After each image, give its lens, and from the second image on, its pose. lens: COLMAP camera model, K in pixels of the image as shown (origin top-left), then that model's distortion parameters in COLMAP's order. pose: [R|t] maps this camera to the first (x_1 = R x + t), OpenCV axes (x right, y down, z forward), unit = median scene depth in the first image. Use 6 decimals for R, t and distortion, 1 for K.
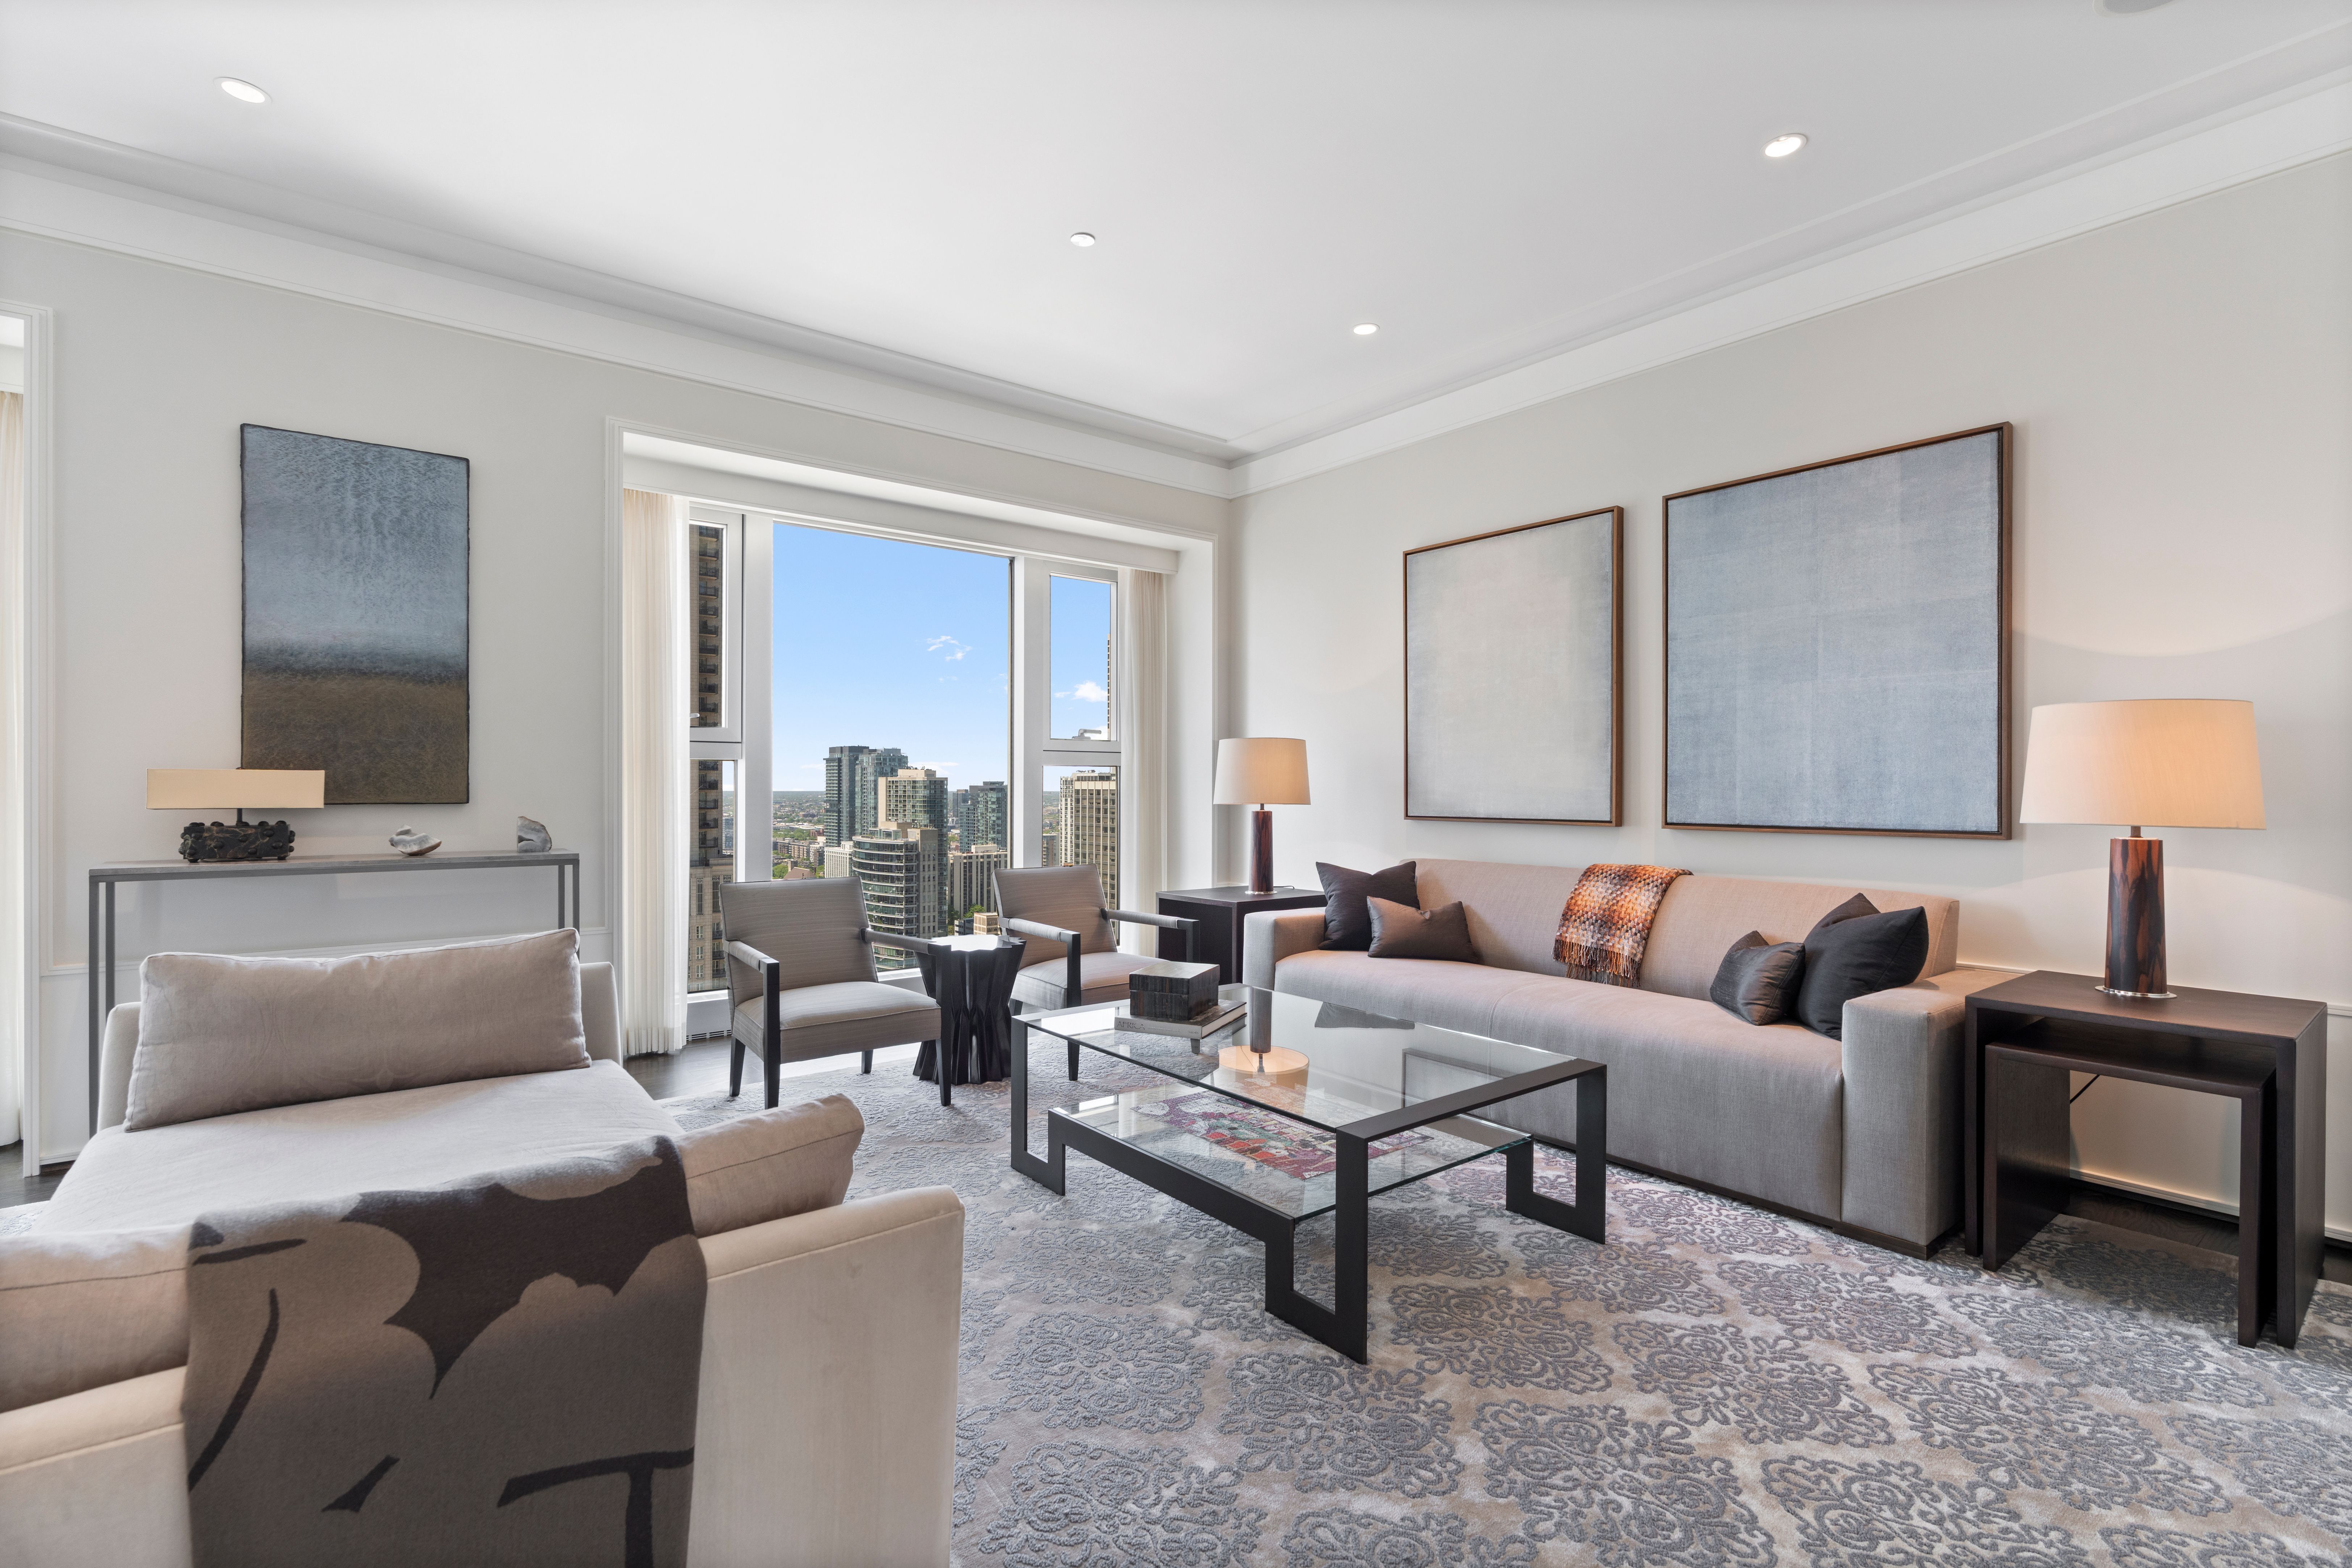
lens RADIAL K [[1060.6, 0, 1166.8], [0, 1060.6, 787.1], [0, 0, 1]] dist [-0.002556, -0.000359]
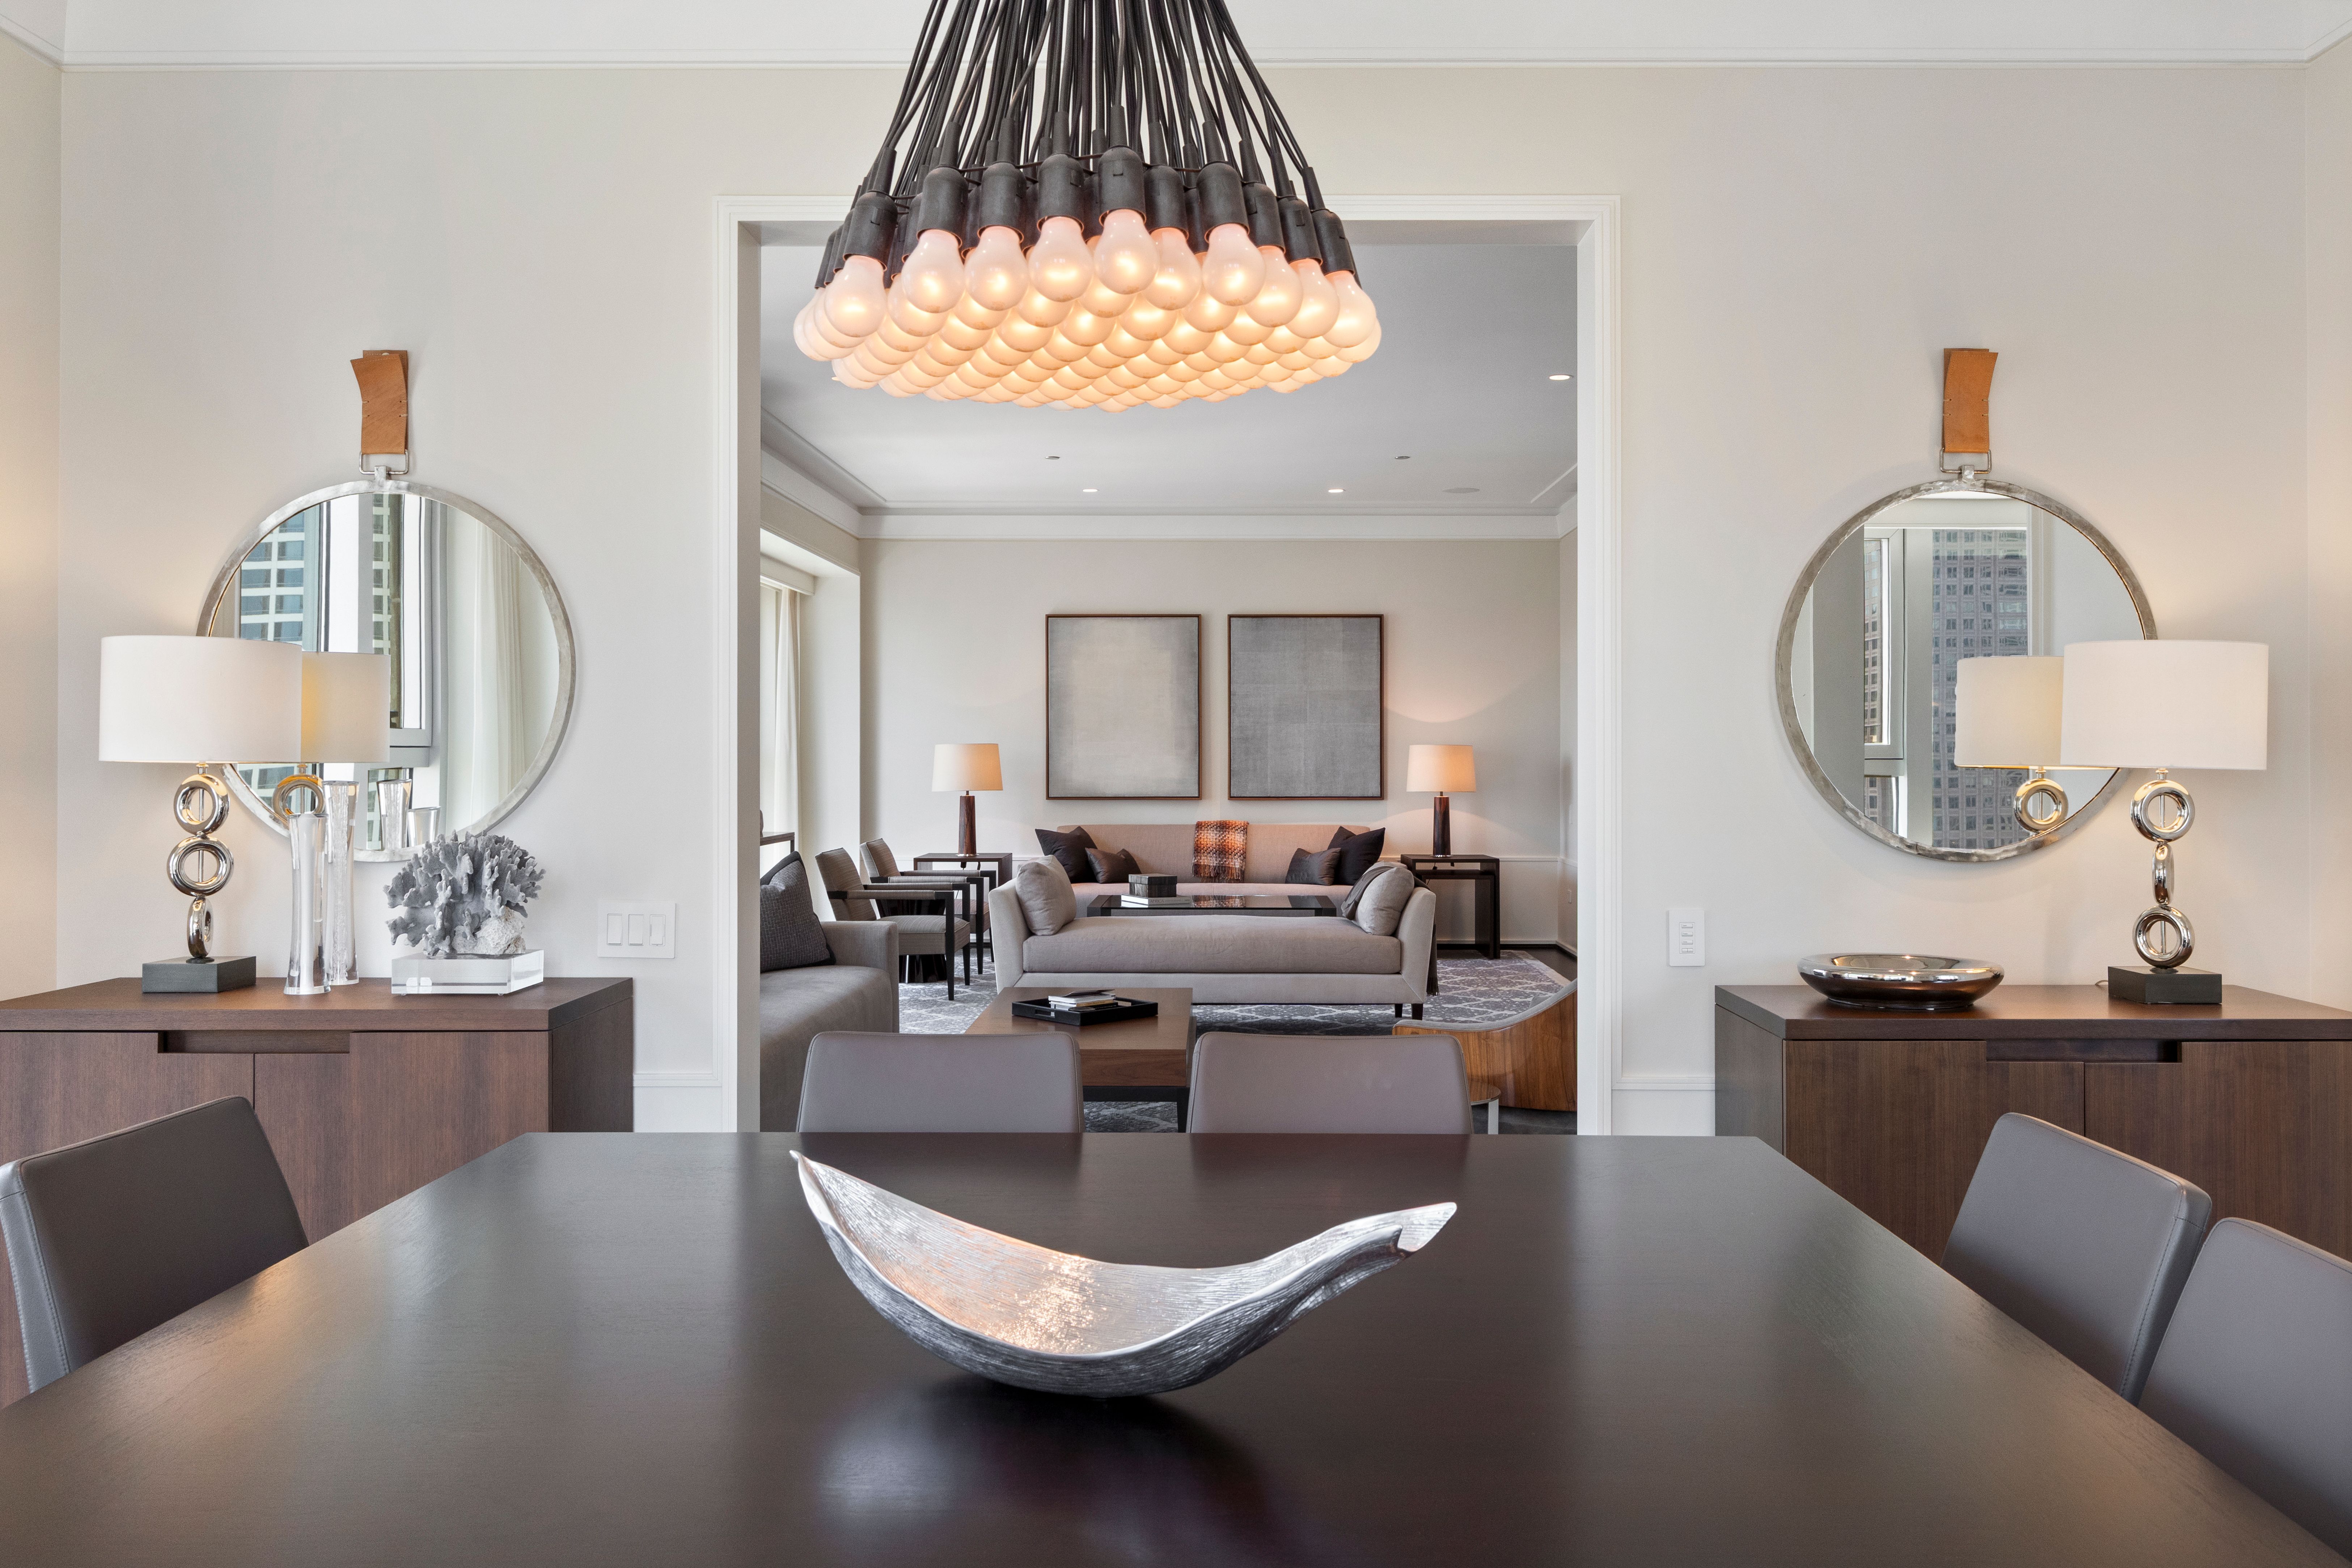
lens RADIAL K [[1760.4, 0, 1249.7], [0, 1760.4, 778.1], [0, 0, 1]] dist [-0.002297, -0.000087]
pose [[0.619987, -0.011483, 0.784528, -2.043624], [0.003651, 0.999924, 0.011750, -0.036302], [-0.784603, -0.004421, 0.619982, -0.967536]]
